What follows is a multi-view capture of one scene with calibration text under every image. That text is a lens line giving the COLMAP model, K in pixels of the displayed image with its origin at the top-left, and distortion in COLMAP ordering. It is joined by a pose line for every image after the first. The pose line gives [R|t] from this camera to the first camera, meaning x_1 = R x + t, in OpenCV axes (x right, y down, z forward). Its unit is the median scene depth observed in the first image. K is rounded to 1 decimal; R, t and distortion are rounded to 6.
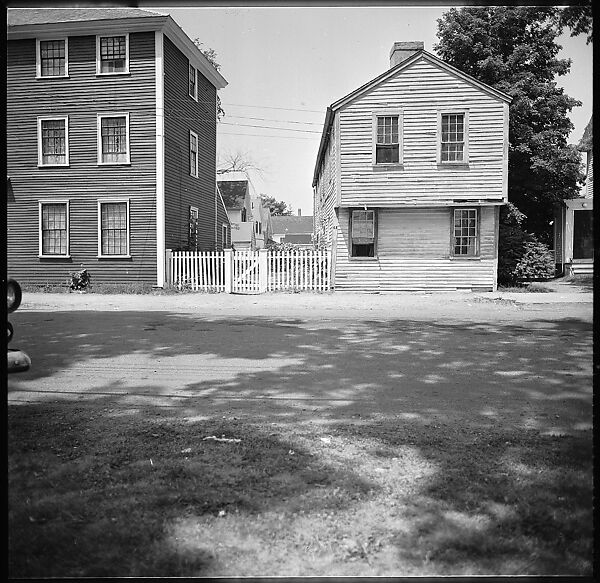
lens RADIAL K [[572.1, 0, 300.0], [0, 572.1, 291.5], [0, 0, 1]] dist [-0.071224, 0.081644]
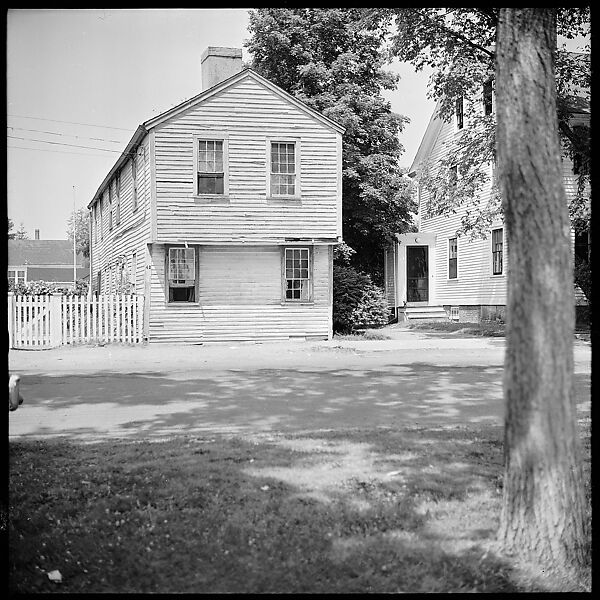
lens RADIAL K [[818.9, 0, 300.0], [0, 818.9, 300.0], [0, 0, 1]] dist [0.028796, -0.179389]
pose [[0.946964, -0.002997, 0.321327, -0.114790], [0.021515, 0.998304, -0.054094, 0.005752], [-0.320620, 0.058139, 0.945422, -0.205744]]
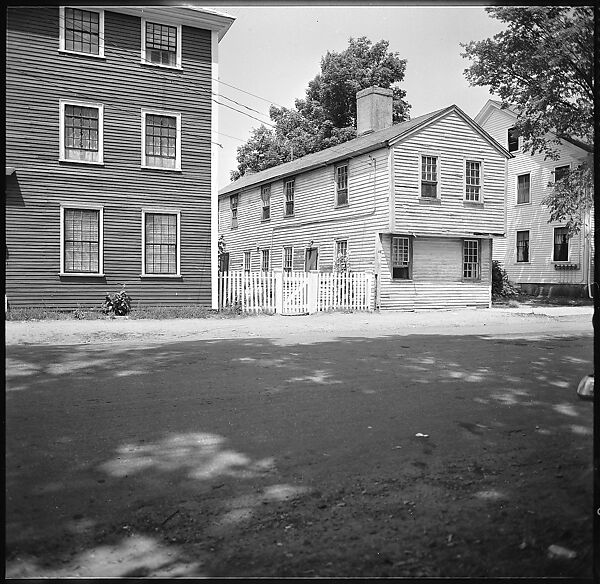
lens RADIAL K [[568.7, 0, 299.6], [0, 568.7, 294.0], [0, 0, 1]] dist [-0.063134, 0.058523]
pose [[0.852024, -0.005317, 0.523475, -0.636266], [0.018683, 0.999620, -0.020256, -0.012904], [-0.523169, 0.027038, 0.851800, 0.166472]]
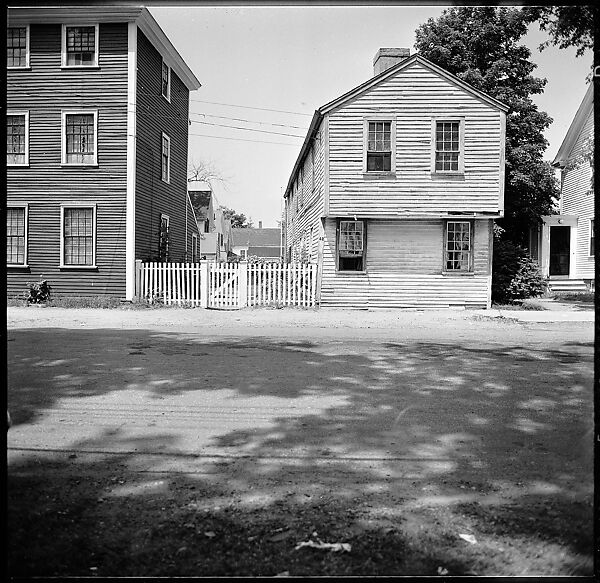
lens RADIAL K [[572.1, 0, 300.0], [0, 572.1, 291.5], [0, 0, 1]] dist [-0.071224, 0.081644]
pose [[0.996947, 0.010391, 0.077392, -0.045260], [-0.008592, 0.999686, -0.023543, -0.003700], [-0.077612, 0.022806, 0.996723, 0.073225]]
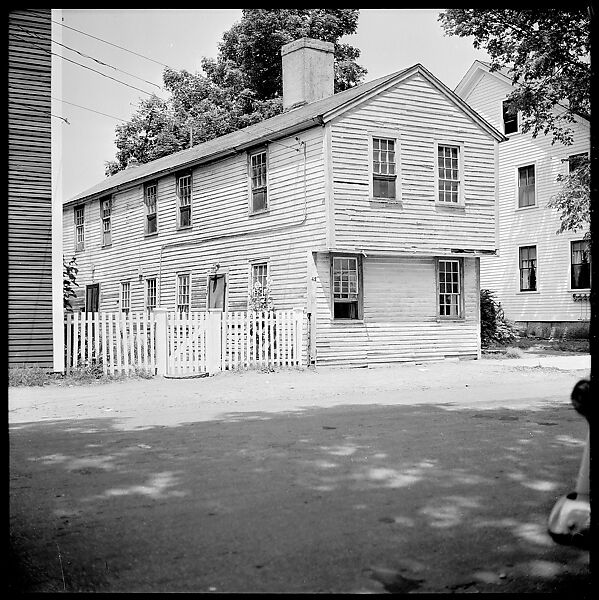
lens RADIAL K [[818.9, 0, 306.7], [0, 818.9, 300.5], [0, 0, 1]] dist [0.028796, -0.179389]
pose [[0.797143, 0.007802, 0.603740, -0.581933], [0.040775, 0.996938, -0.066720, -0.015309], [-0.602412, 0.077803, 0.794385, 0.177685]]
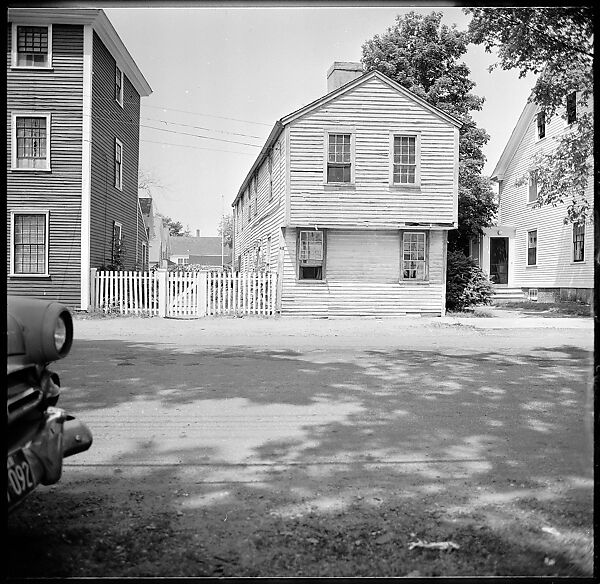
lens RADIAL K [[570.5, 0, 300.6], [0, 570.5, 293.3], [0, 0, 1]] dist [-0.069027, 0.070488]
pose [[0.981384, 0.009892, 0.191799, -0.088263], [-0.002980, 0.999337, -0.036295, -0.003608], [-0.192031, 0.035048, 0.980763, 0.075318]]
